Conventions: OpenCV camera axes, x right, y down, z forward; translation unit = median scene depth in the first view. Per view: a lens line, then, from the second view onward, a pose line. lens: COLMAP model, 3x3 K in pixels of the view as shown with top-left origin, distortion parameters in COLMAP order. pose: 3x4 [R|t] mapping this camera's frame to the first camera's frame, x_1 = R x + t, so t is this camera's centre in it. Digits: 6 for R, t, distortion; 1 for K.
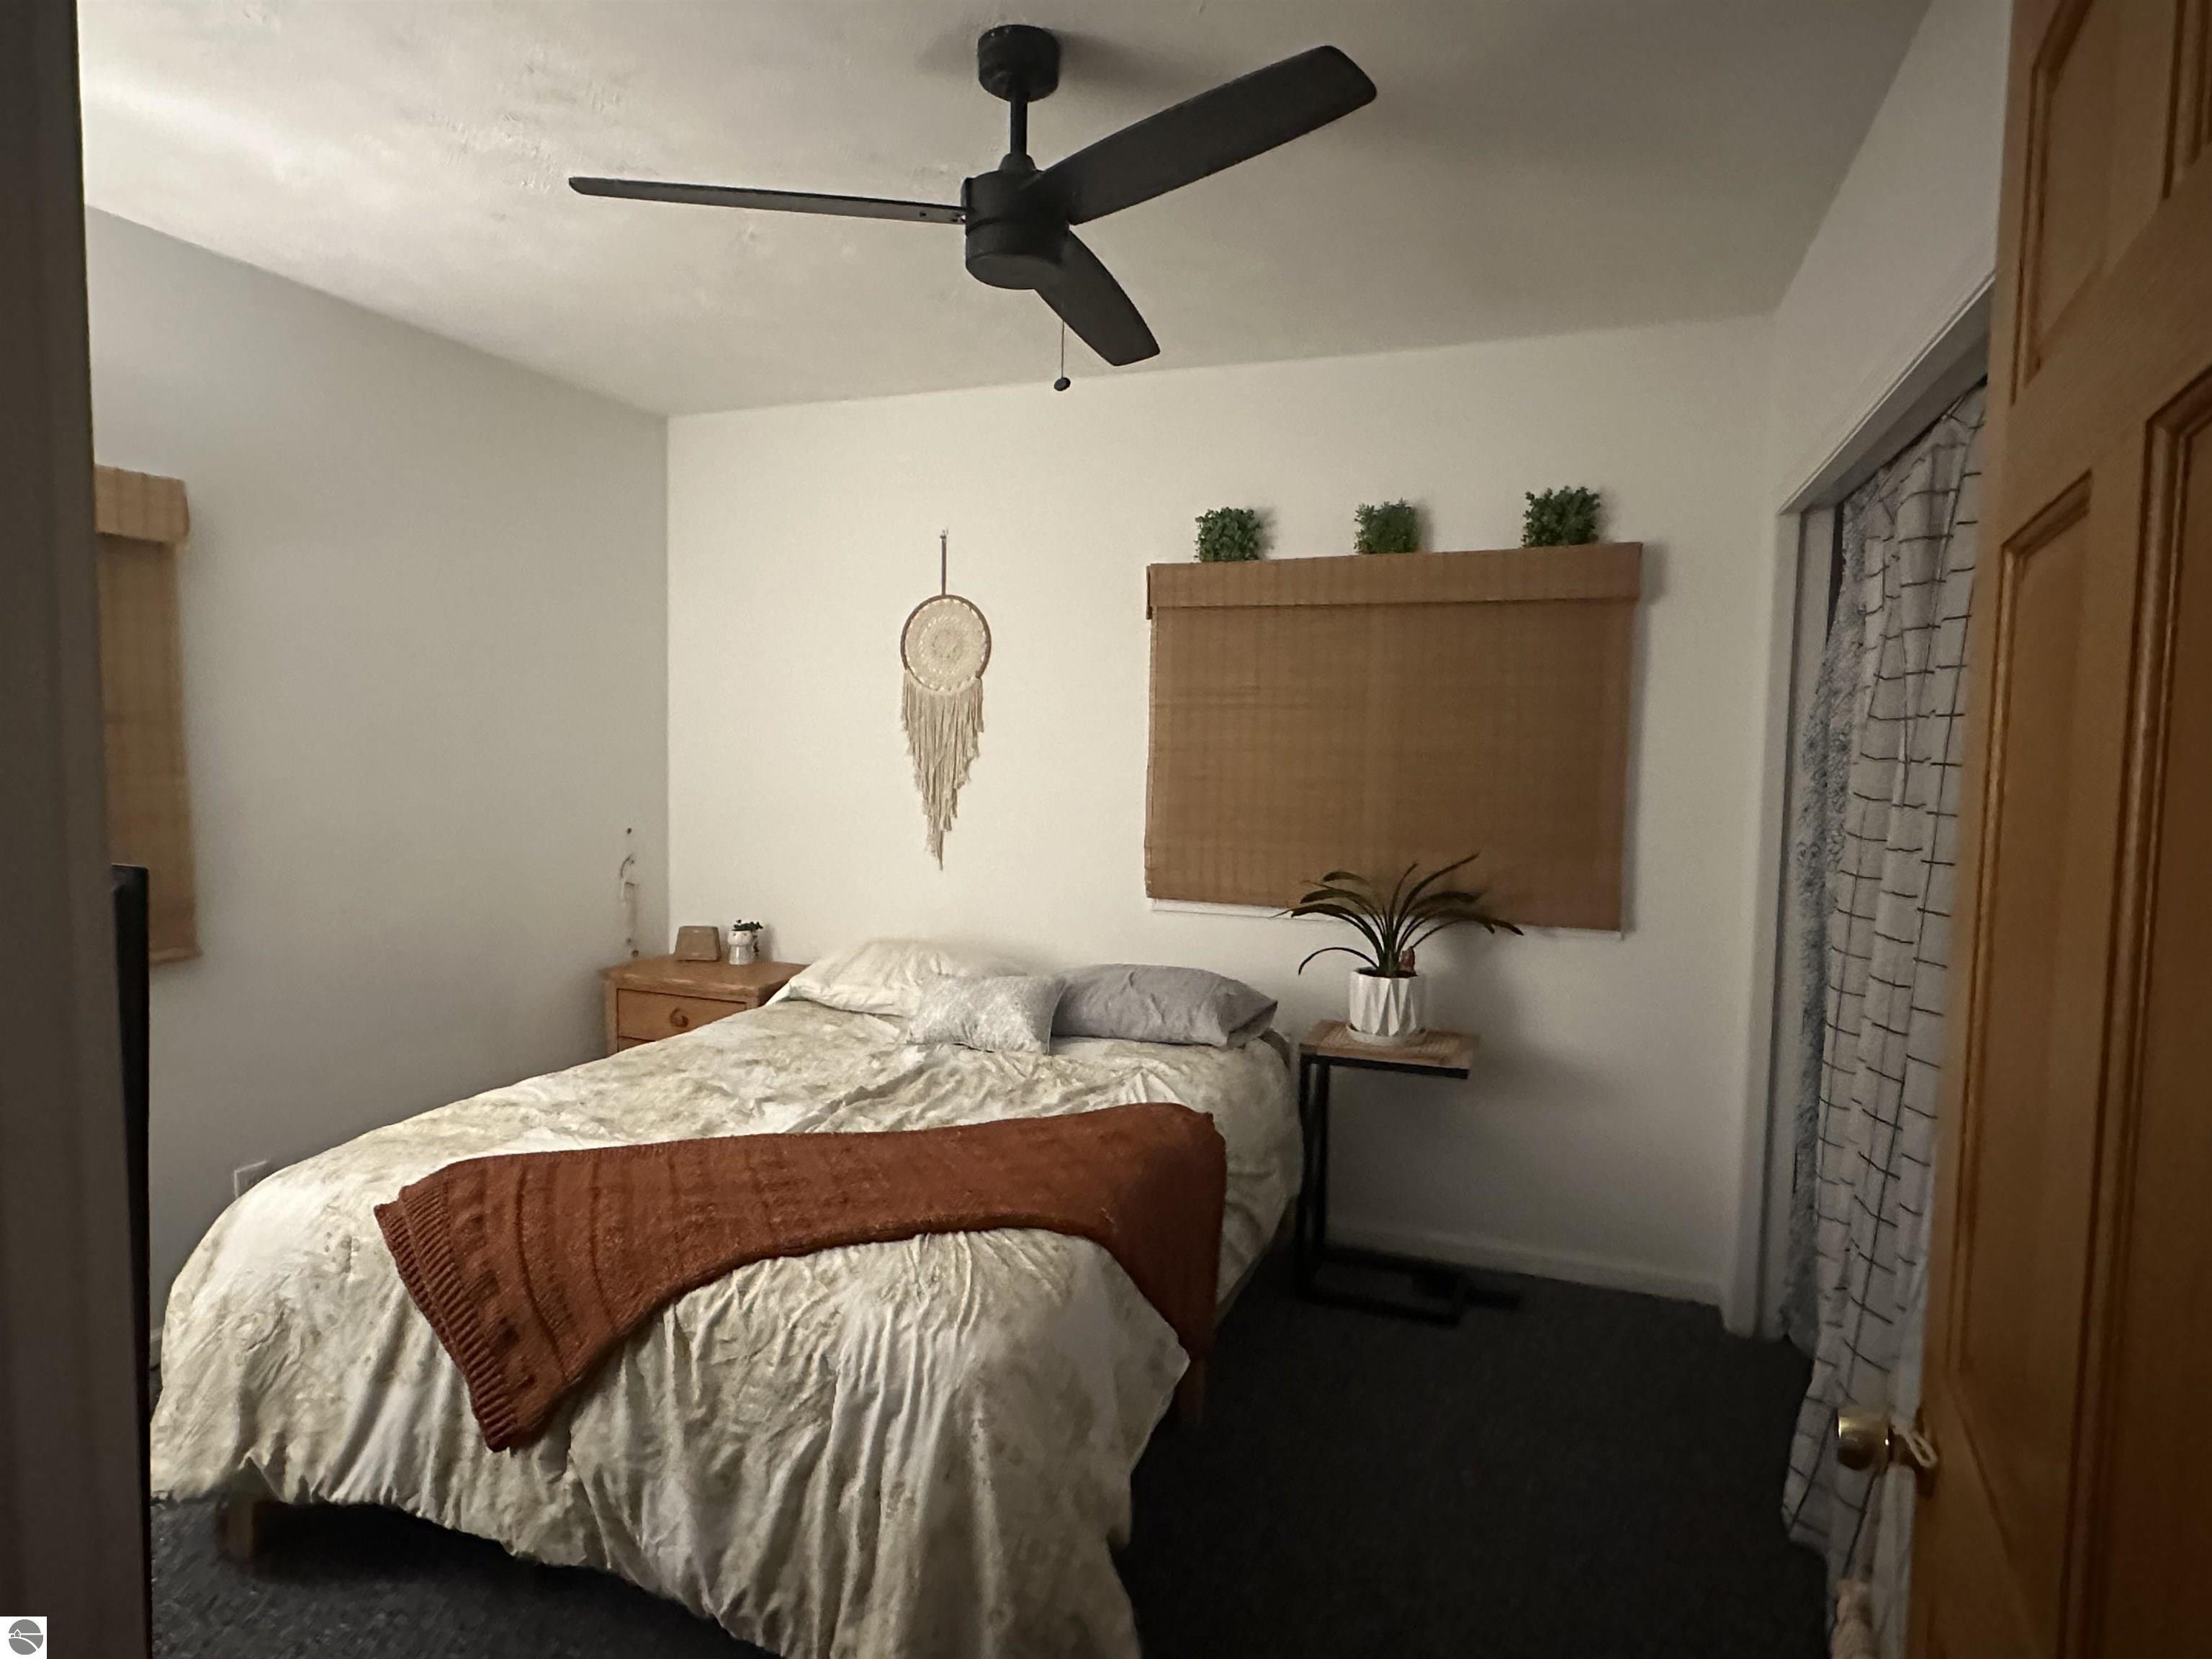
lens RADIAL K [[1216.8, 0, 1107.4], [0, 1216.8, 838.0], [0, 0, 1]] dist [-0.002587, -0.001067]
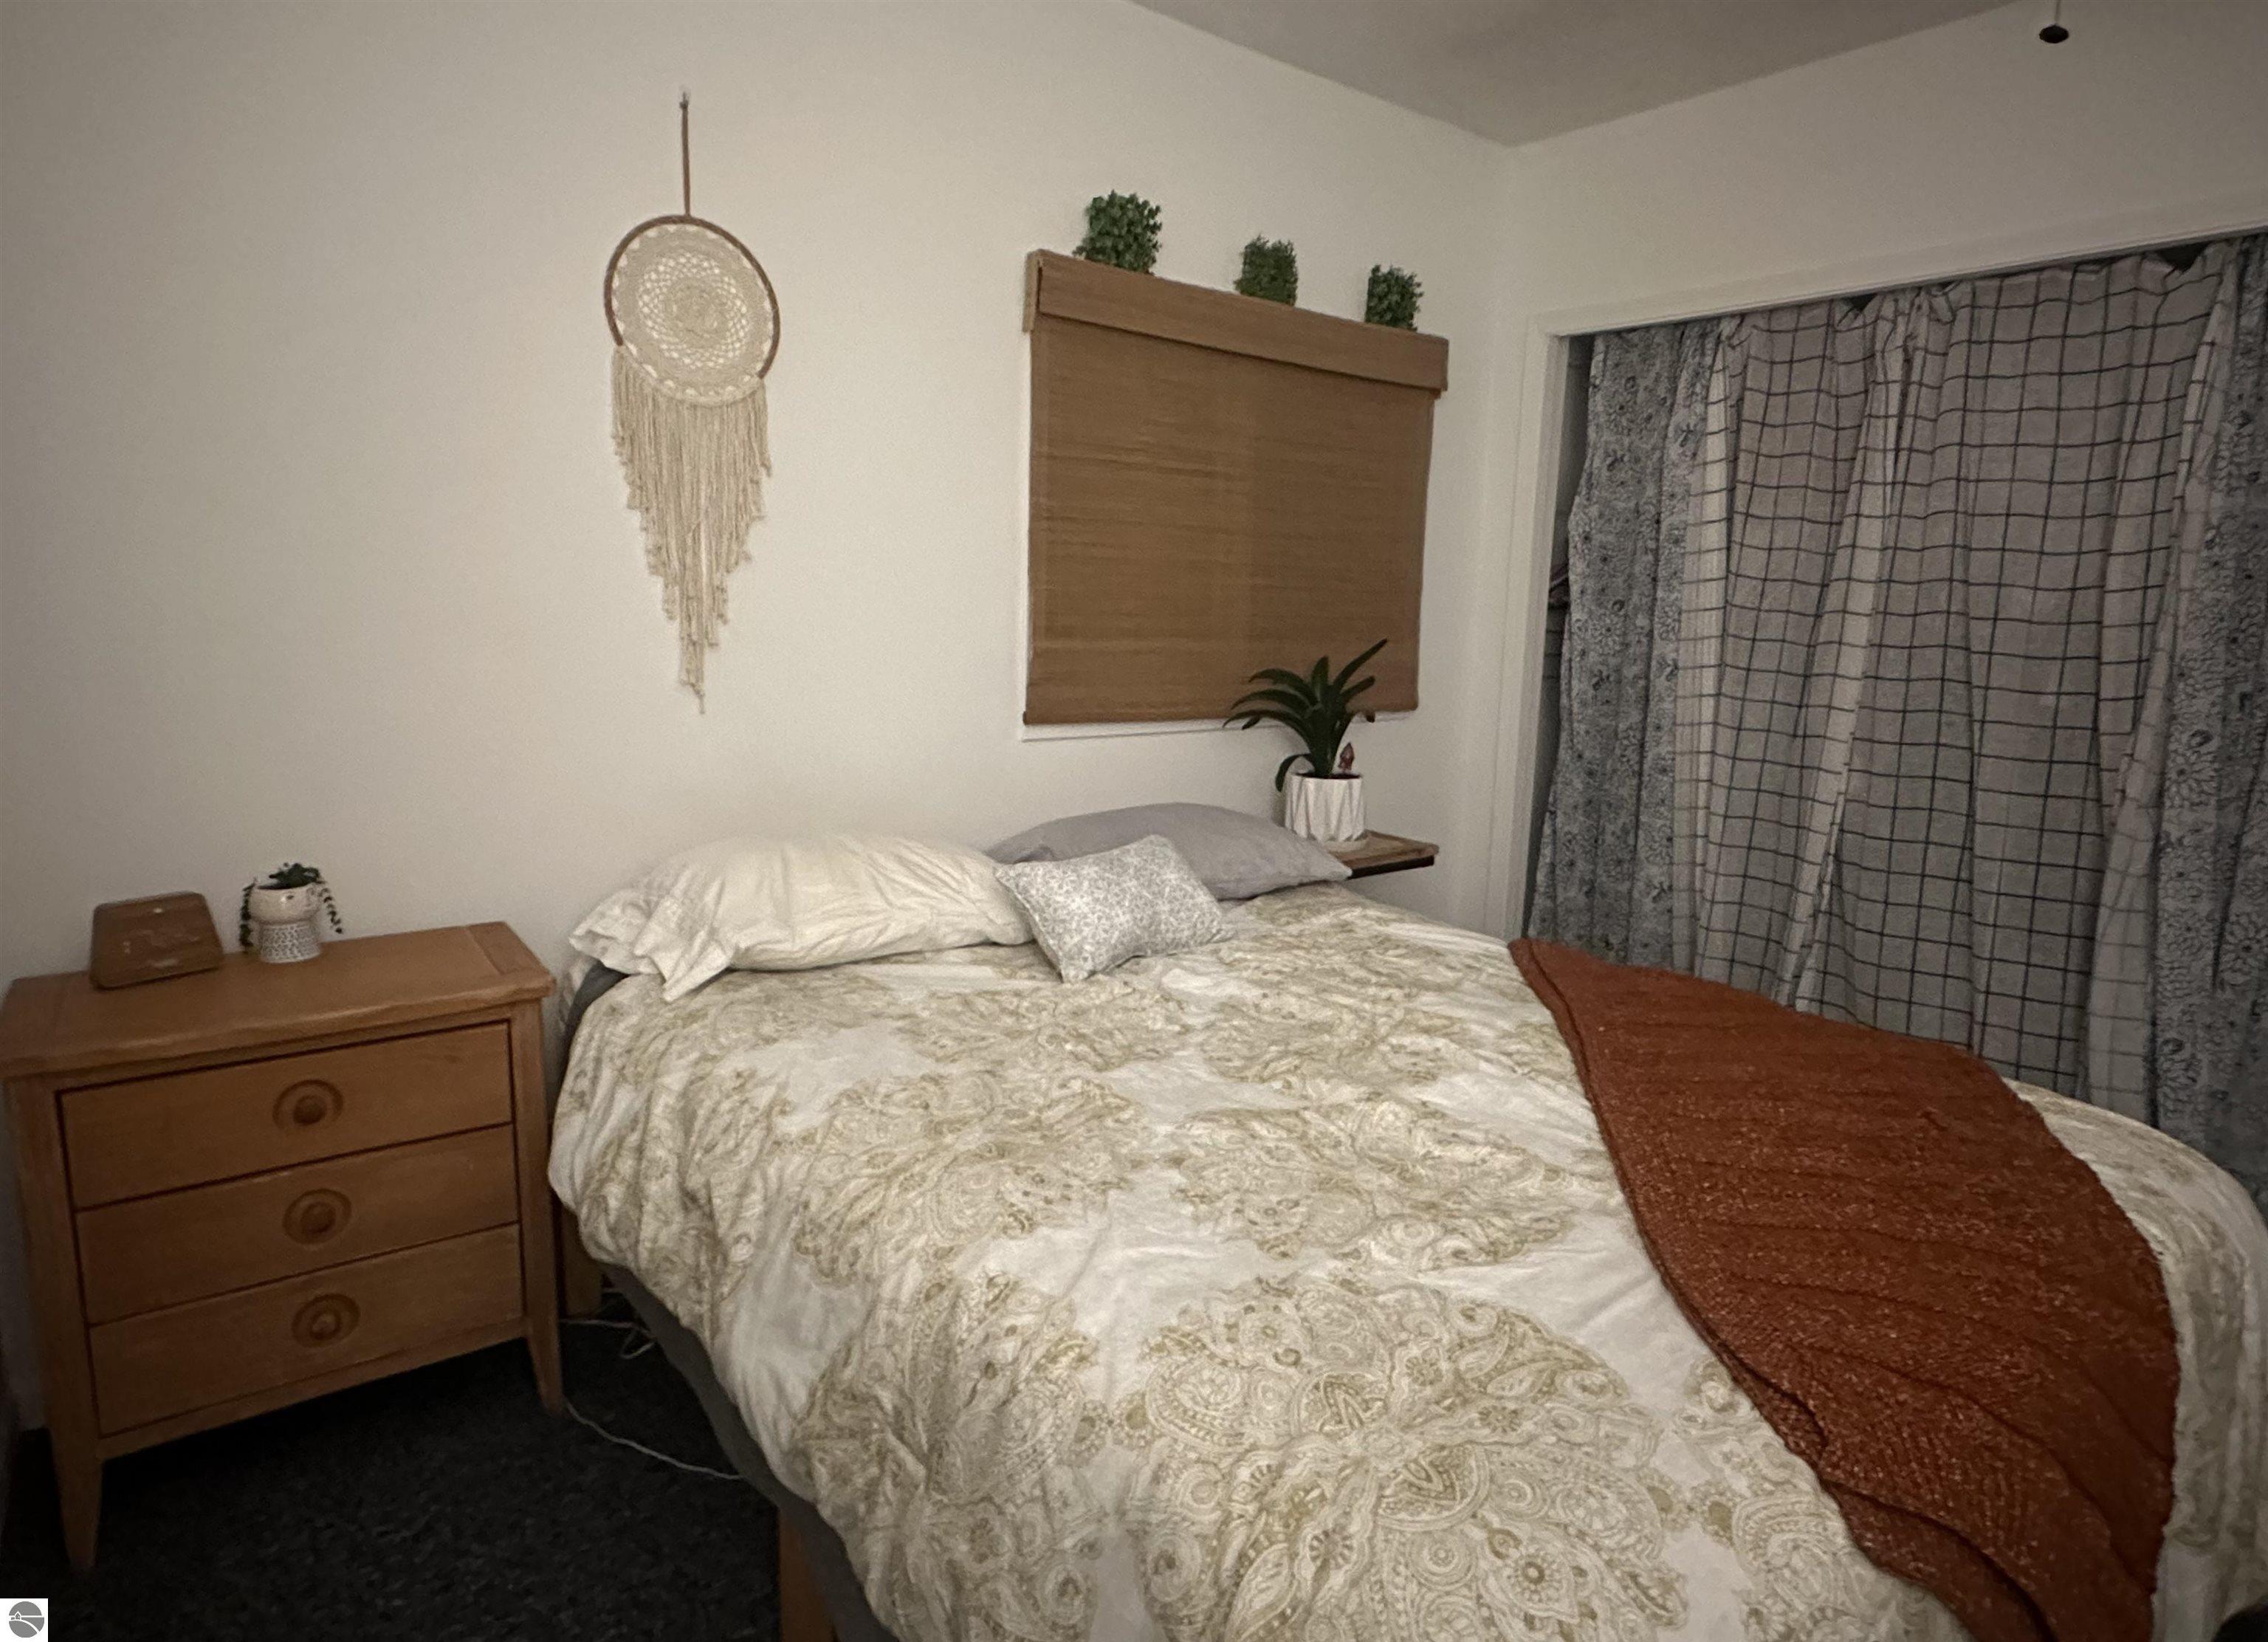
lens RADIAL K [[1274.0, 0, 1127.9], [0, 1274.0, 817.4], [0, 0, 1]] dist [-0.005122, 0.002494]
pose [[0.531227, -0.146900, 0.834397, -0.709547], [0.042284, 0.988223, 0.147062, -0.007769], [-0.846174, -0.042841, 0.531182, 0.655276]]
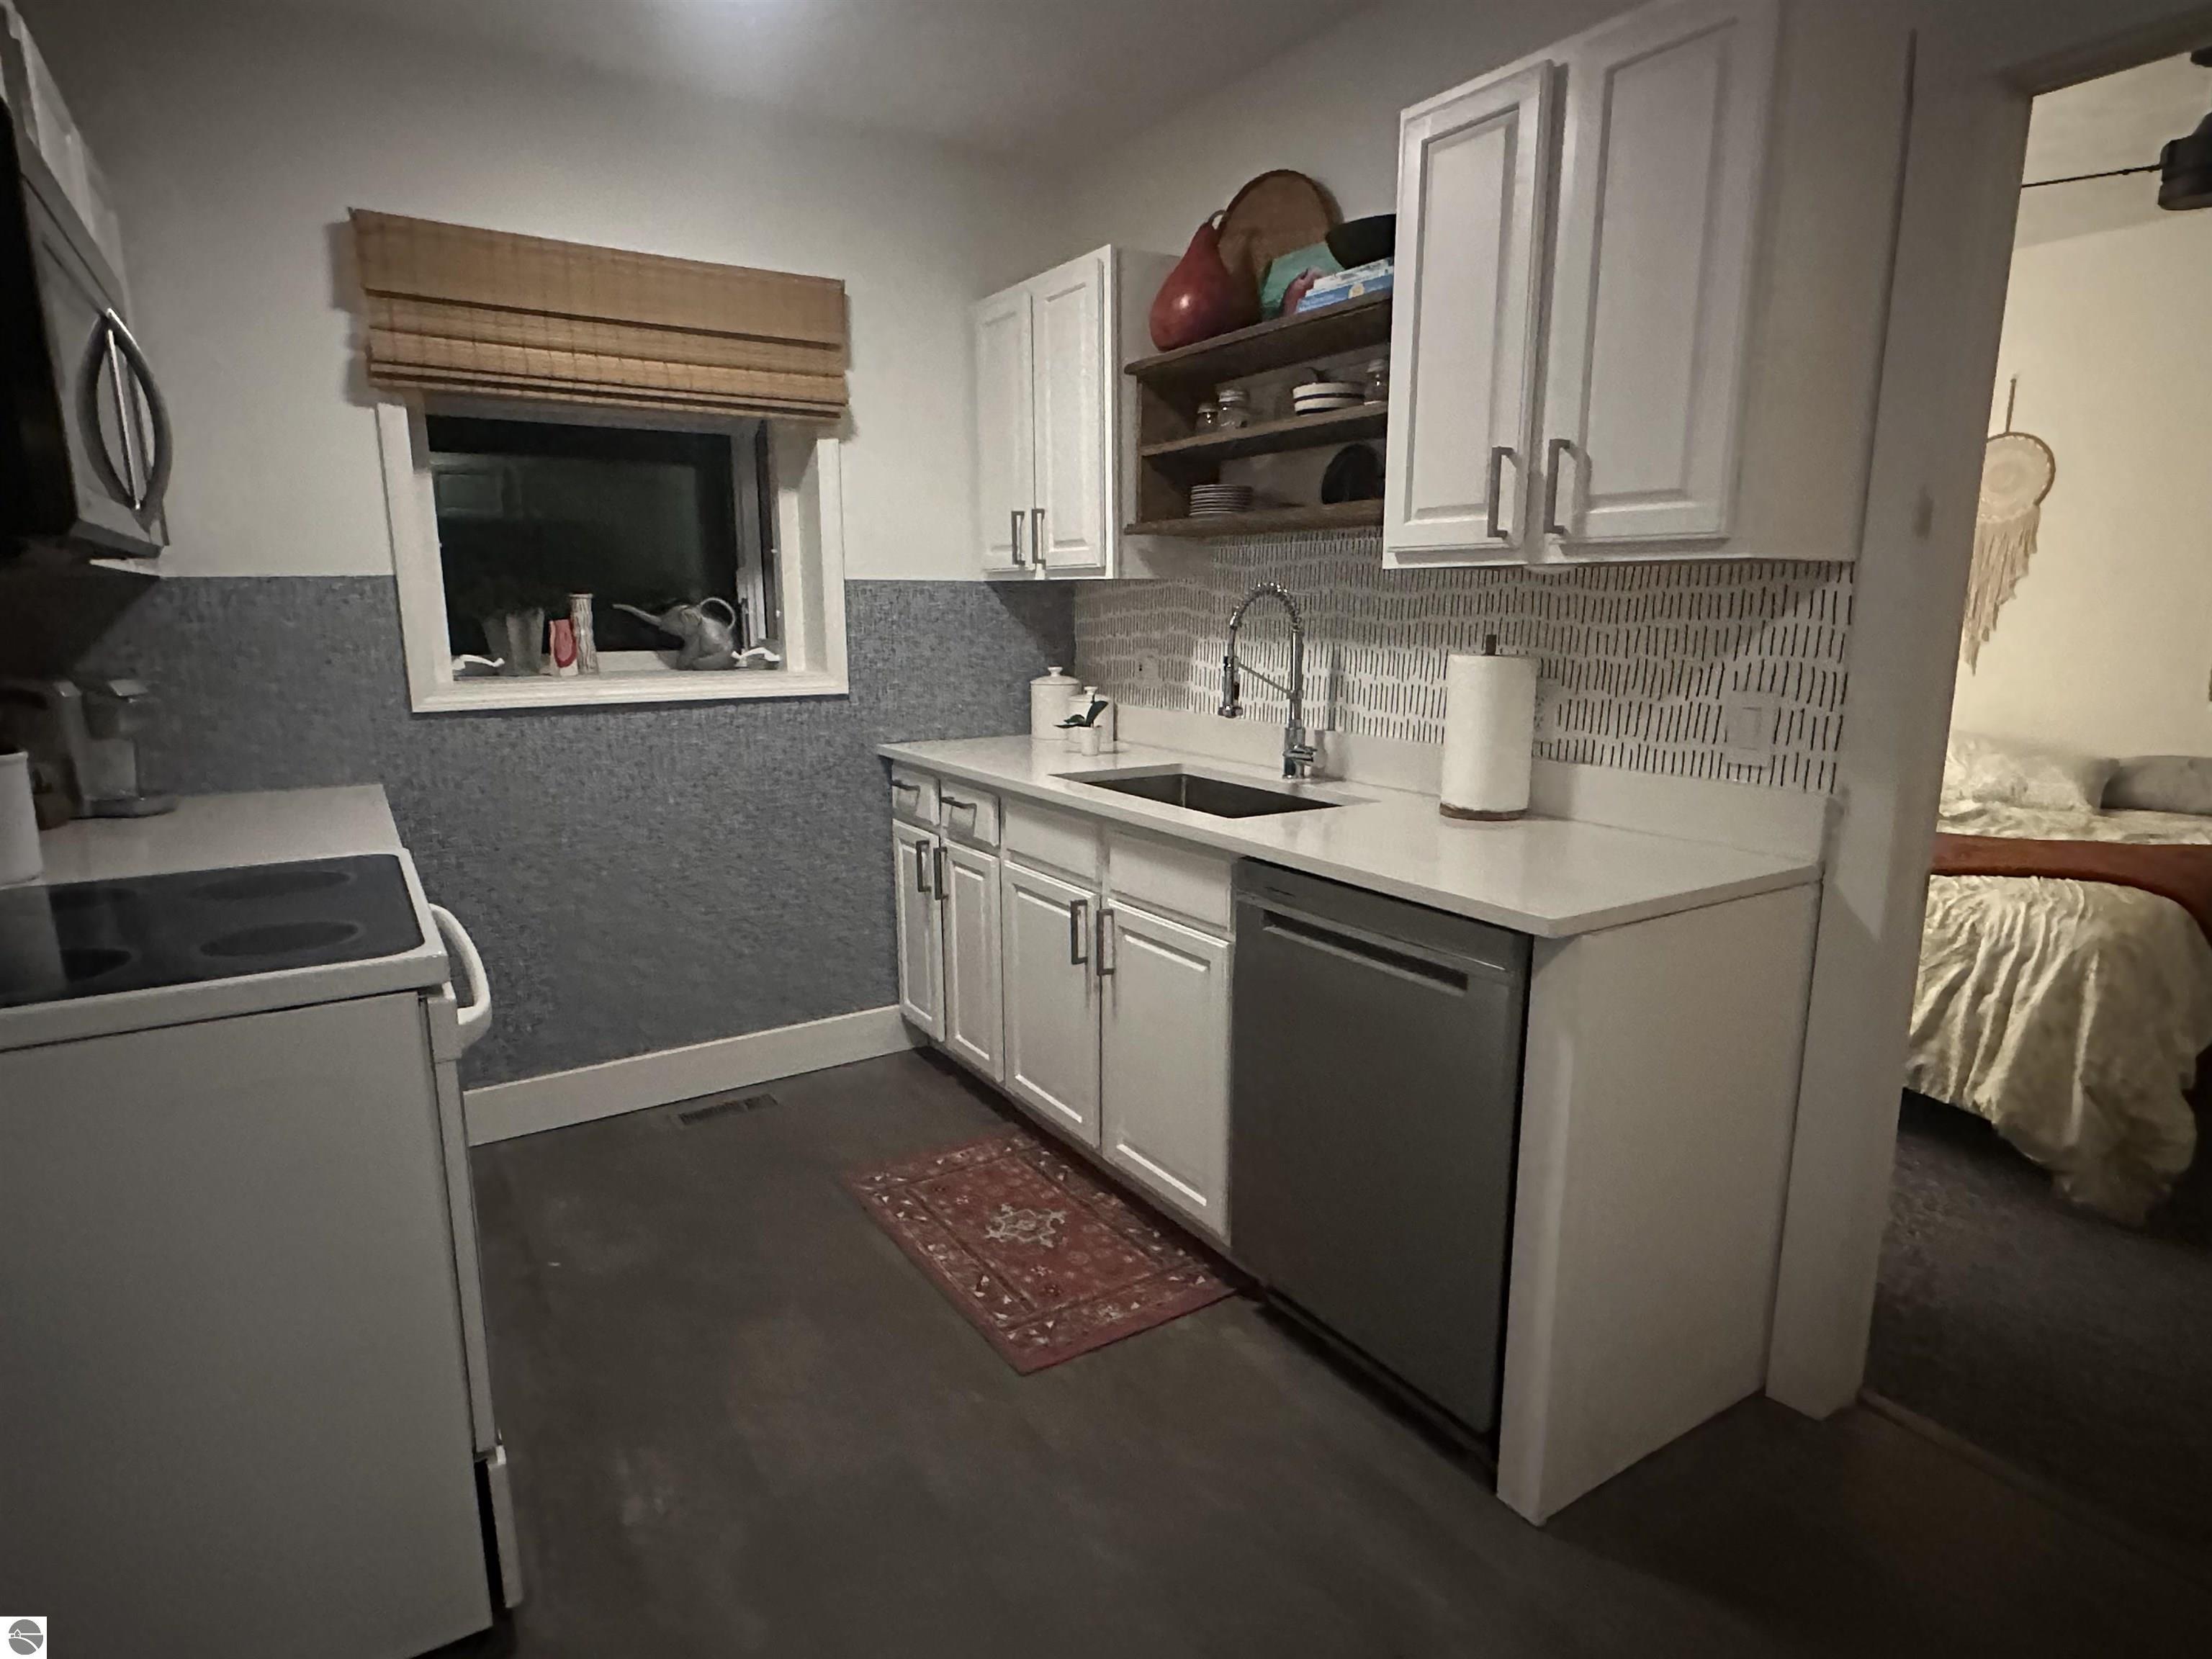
lens RADIAL K [[1216.8, 0, 1098.2], [0, 1216.8, 840.6], [0, 0, 1]] dist [-0.002587, -0.001067]
pose [[0.790769, 0.103219, -0.603349, -0.105393], [-0.028051, 0.990755, 0.132730, 0.068357], [0.611471, -0.088034, 0.786354, -0.586620]]
